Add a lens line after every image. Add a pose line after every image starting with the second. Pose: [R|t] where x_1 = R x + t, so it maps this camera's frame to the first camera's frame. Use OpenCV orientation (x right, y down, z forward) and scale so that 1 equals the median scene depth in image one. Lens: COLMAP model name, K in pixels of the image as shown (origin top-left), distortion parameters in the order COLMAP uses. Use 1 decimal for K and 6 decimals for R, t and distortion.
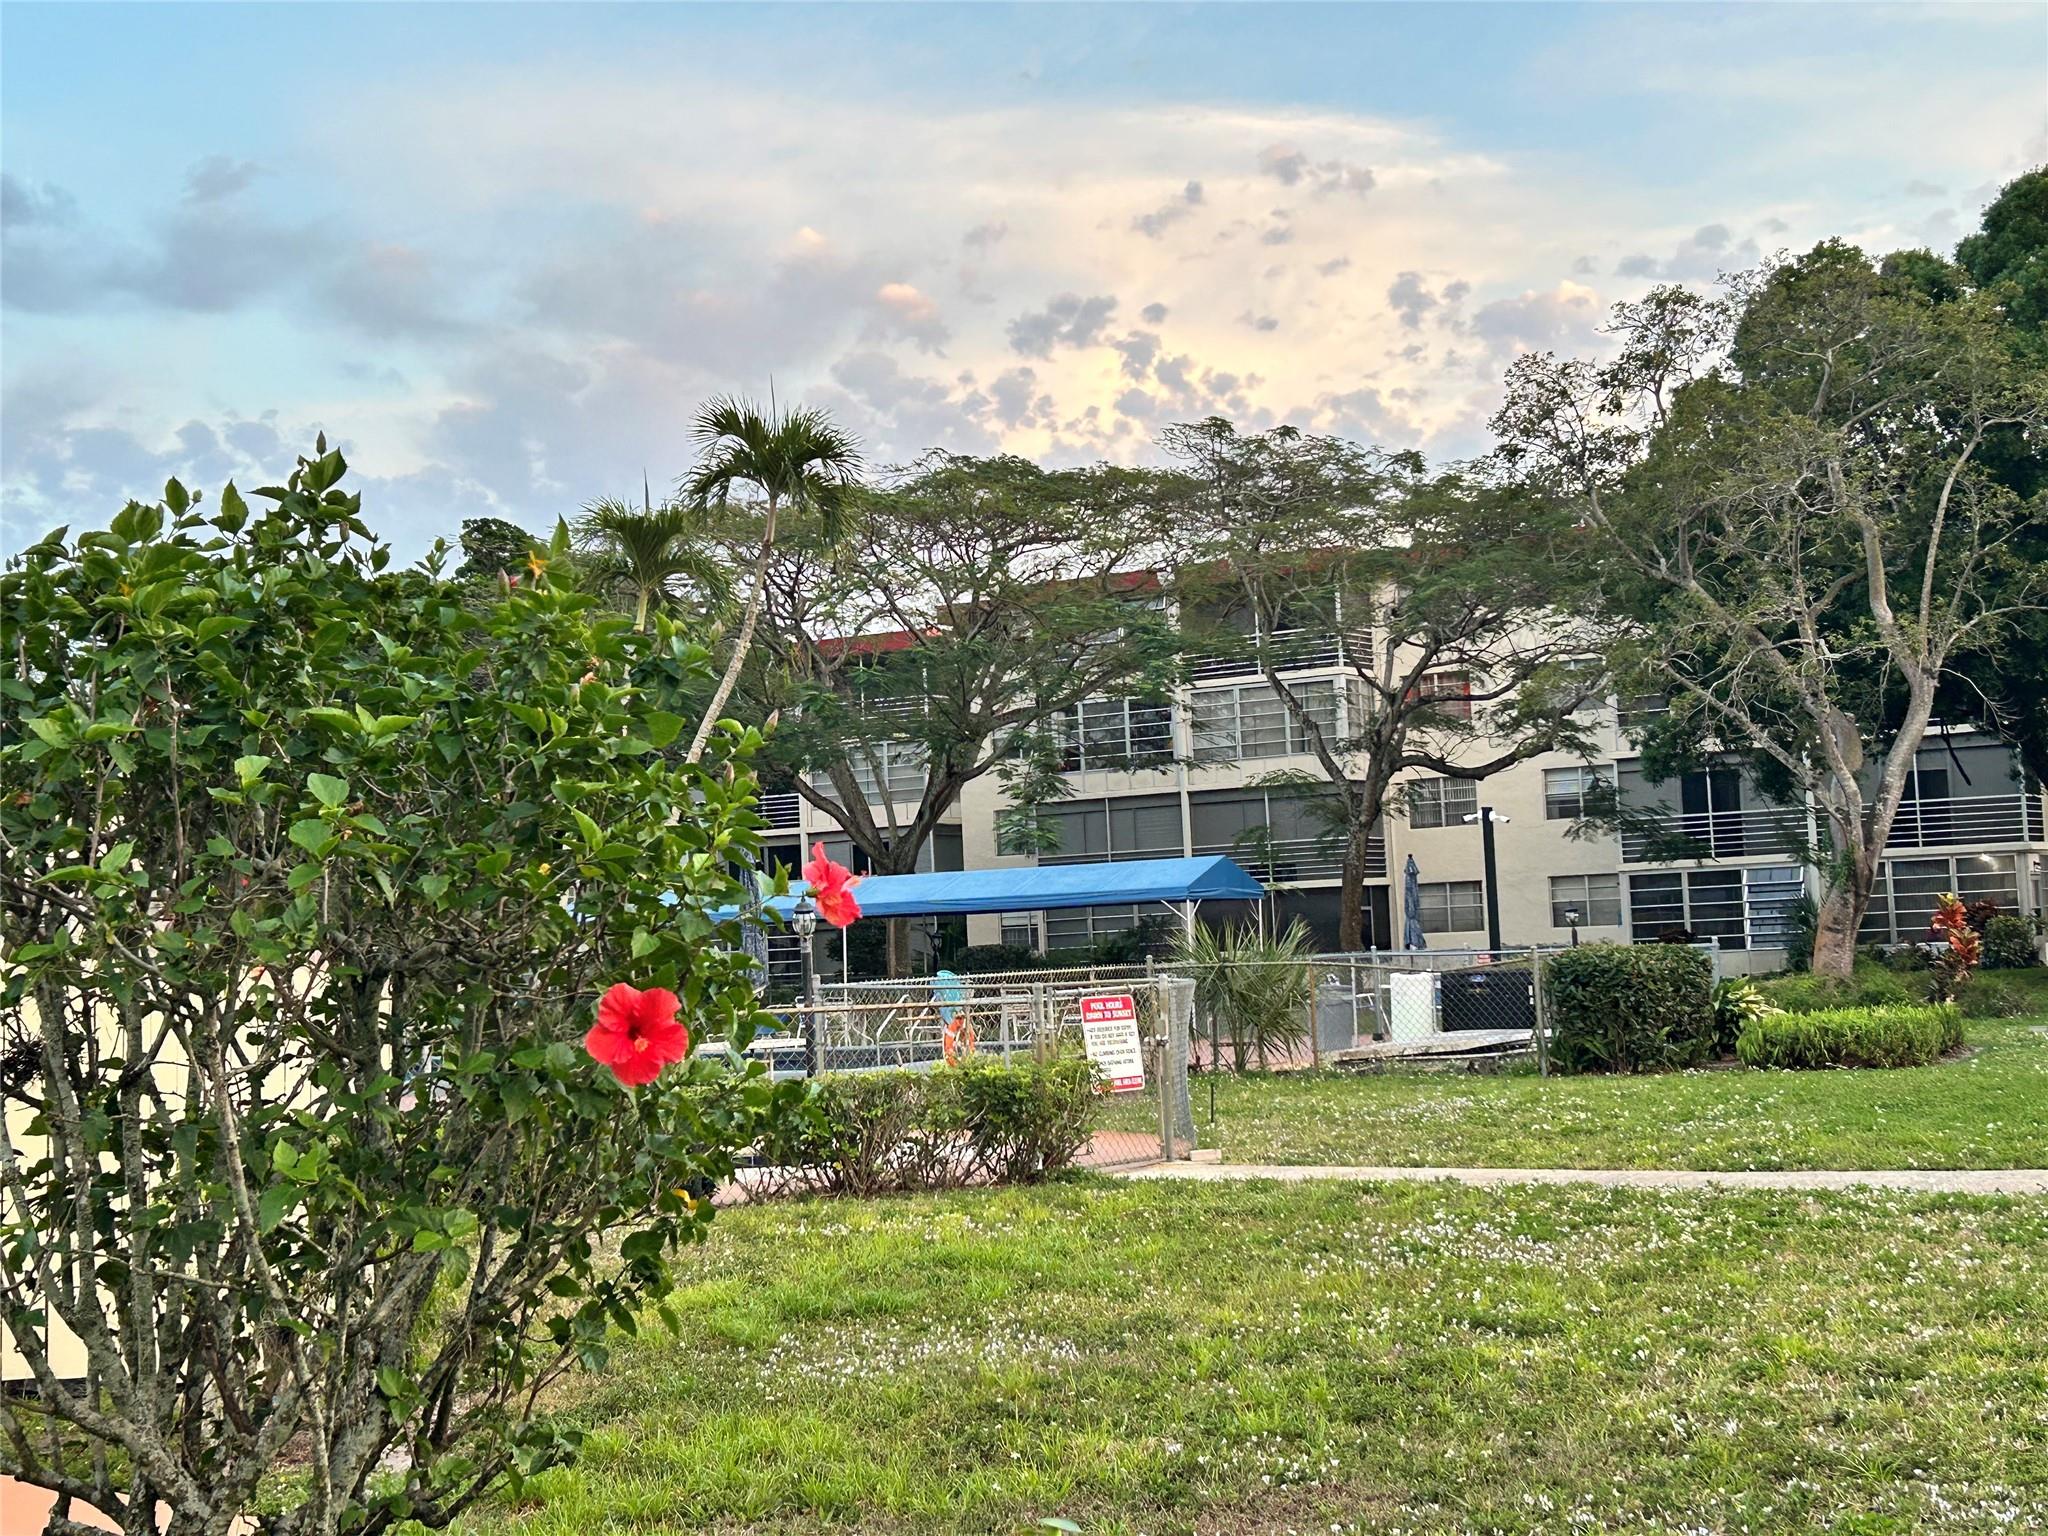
lens RADIAL K [[2842.9, 0, 1024.0], [0, 2842.9, 768.0], [0, 0, 1]] dist [0.140043, -0.009208]
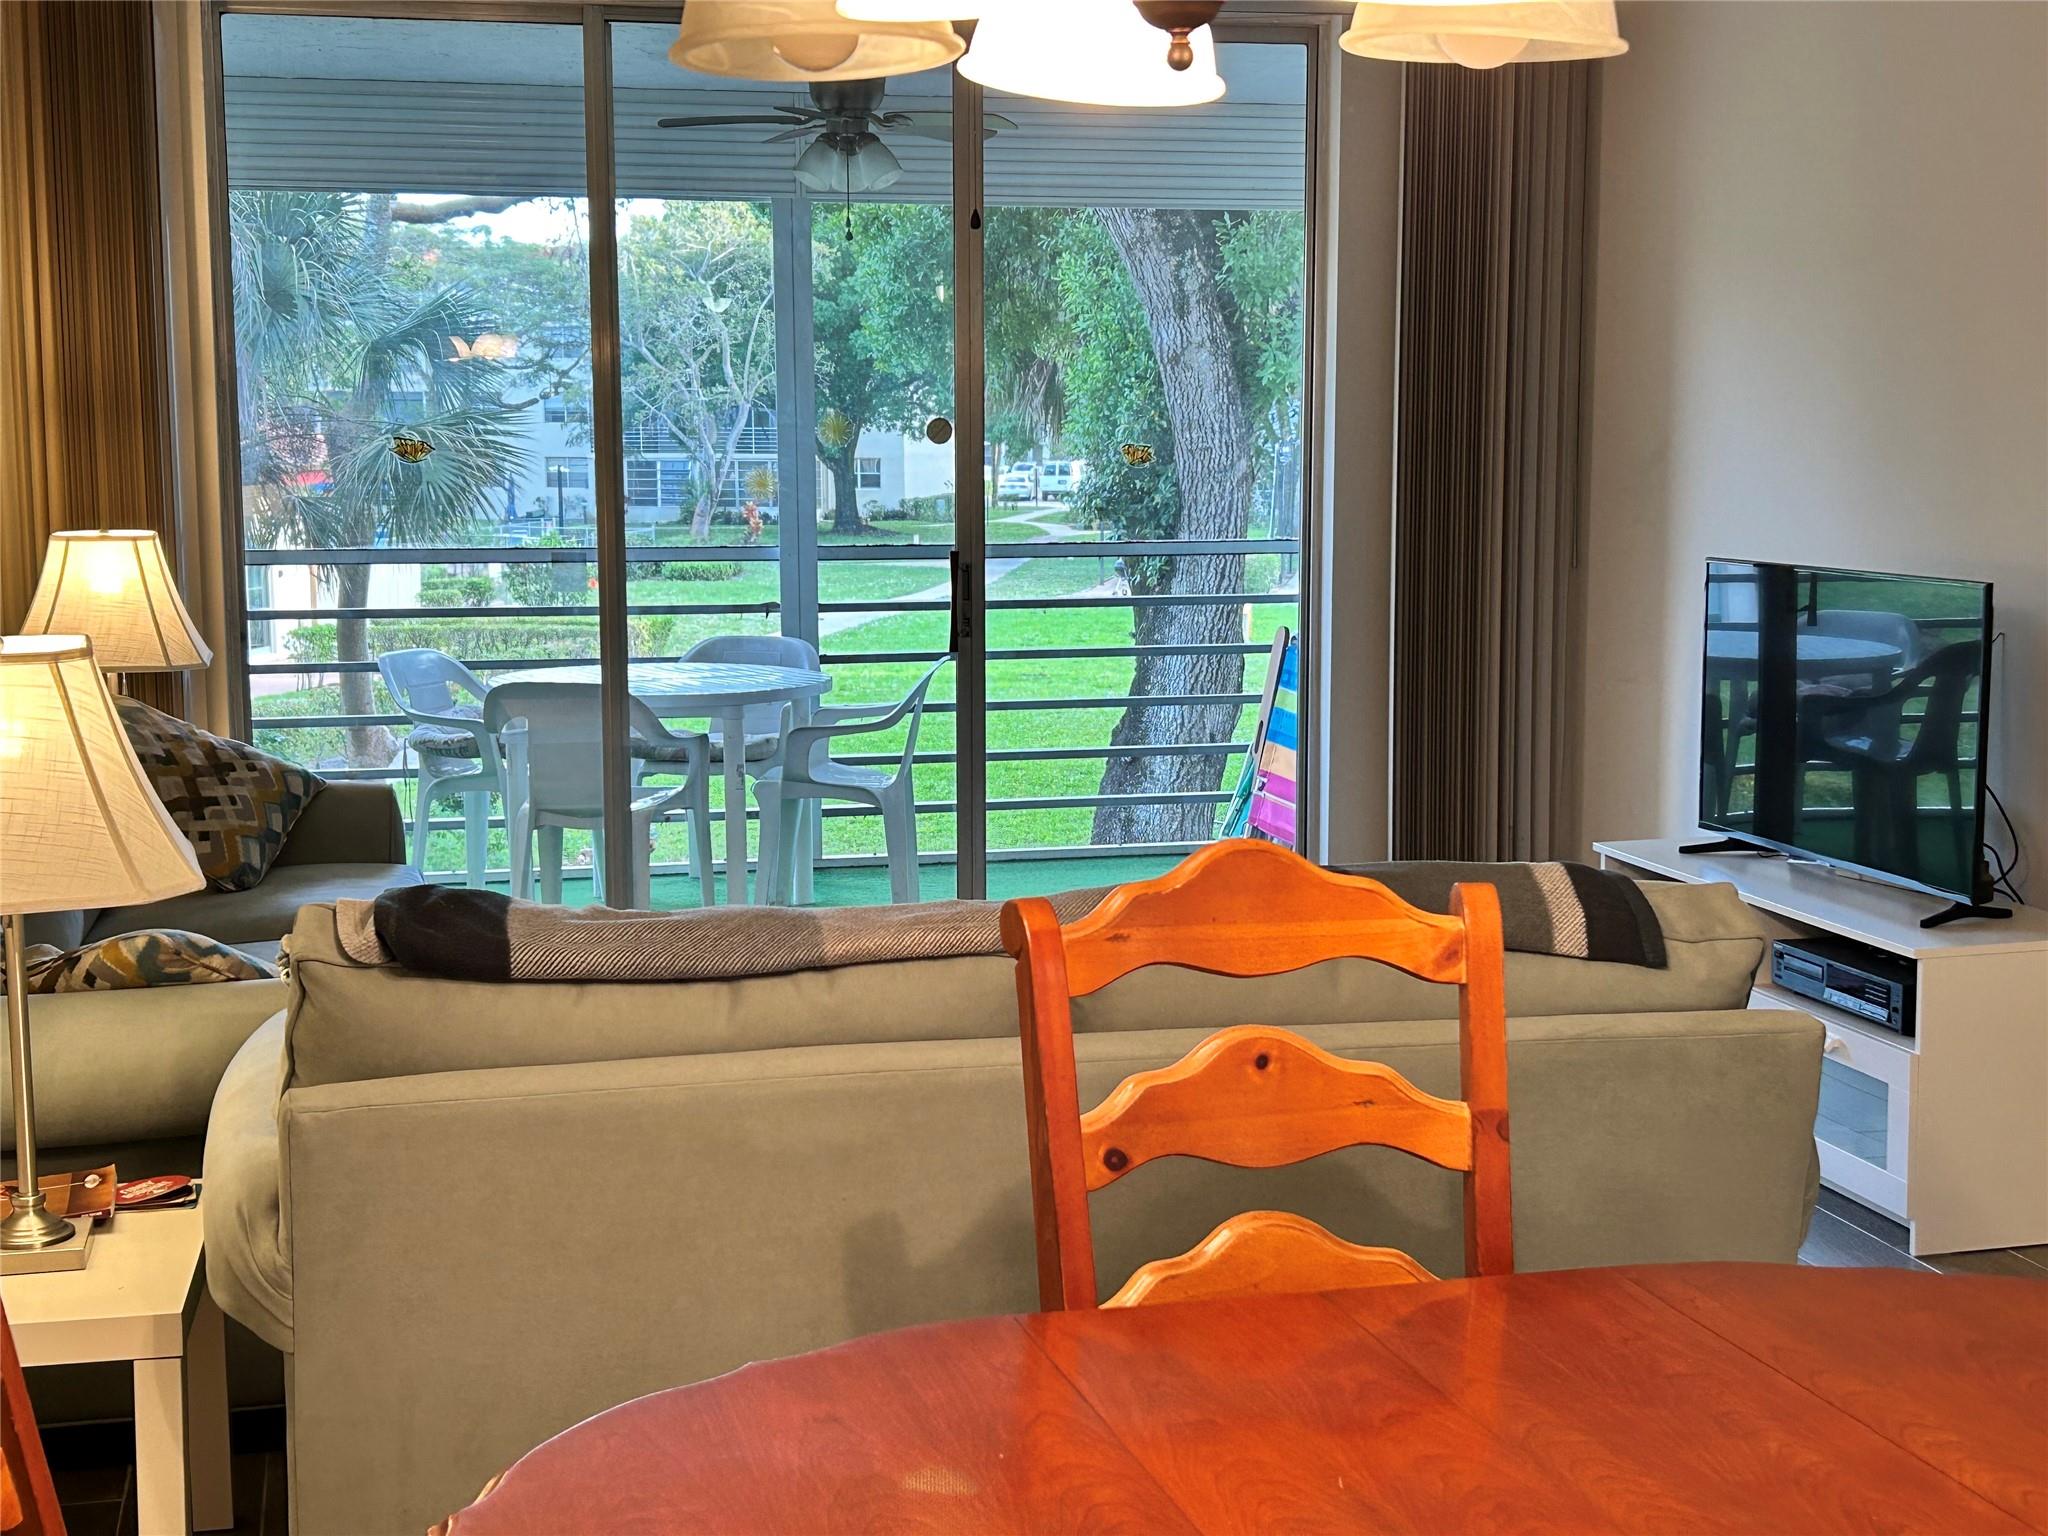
lens RADIAL K [[2733.8, 0, 1022.1], [0, 2733.8, 804.9], [0, 0, 1]] dist [0.204814, -0.795803]
pose [[0.926852, -0.005010, 0.375392, -0.303340], [-0.067272, 0.981511, 0.179195, -0.129045], [-0.369349, -0.191340, 0.909379, -1.127872]]
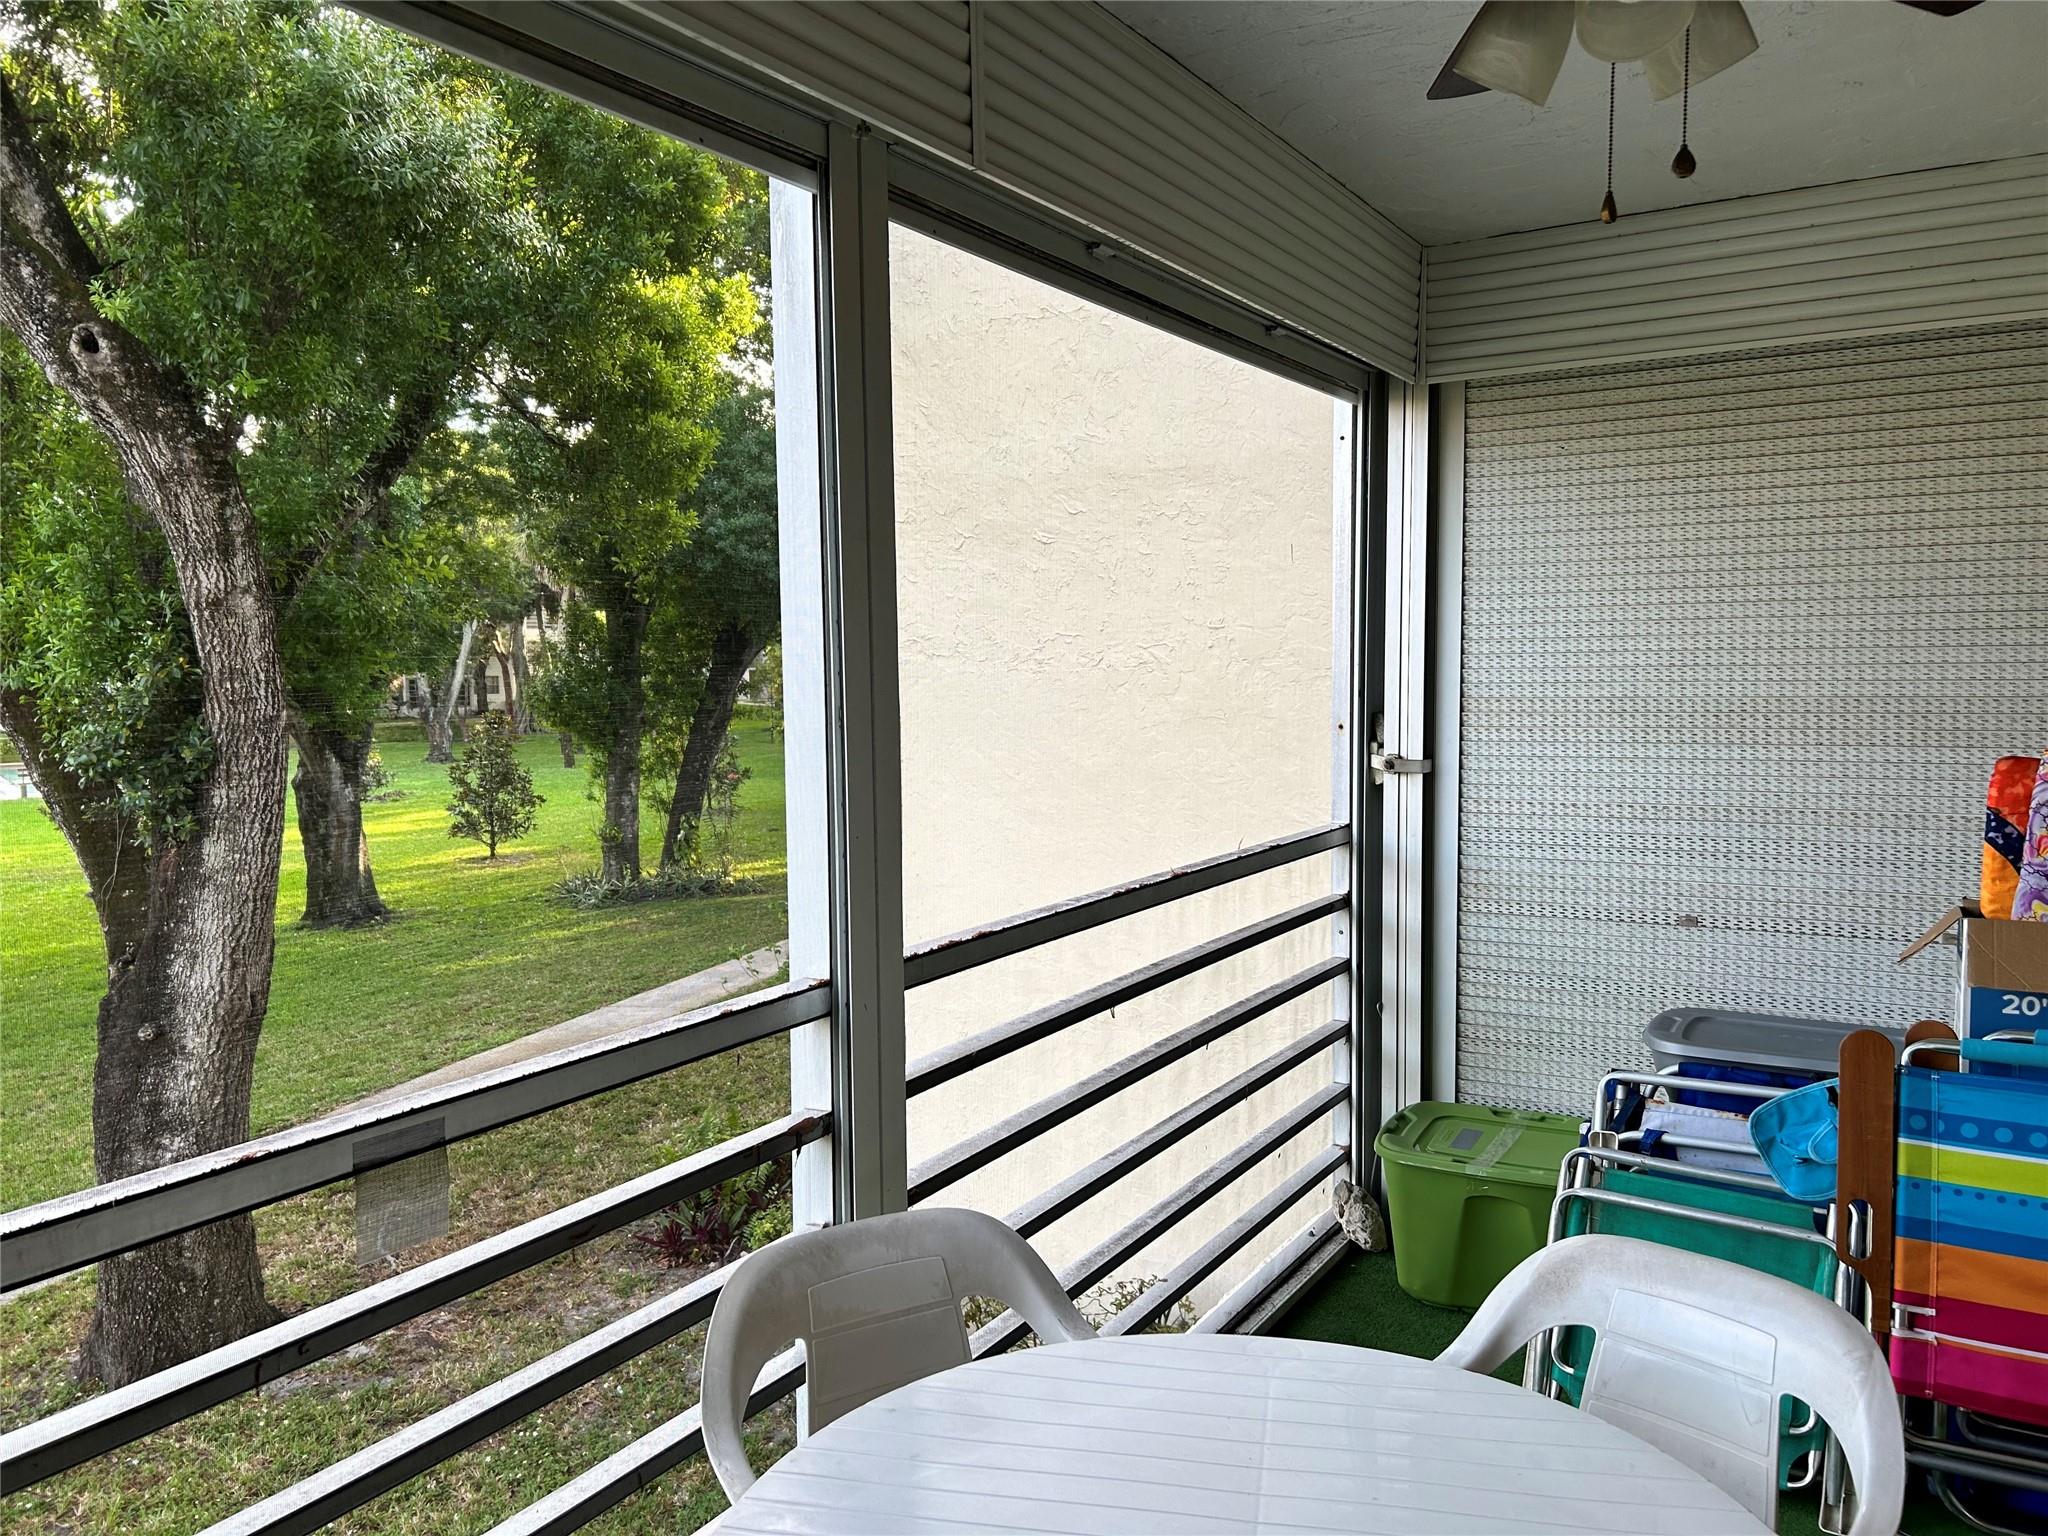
lens RADIAL K [[1542.5, 0, 1020.7], [0, 1542.5, 775.8], [0, 0, 1]] dist [0.037053, -0.048737]
pose [[0.375679, -0.029976, 0.926265, -0.284671], [-0.068169, 0.995875, 0.059877, -0.119375], [-0.924239, -0.085637, 0.372086, -0.937621]]
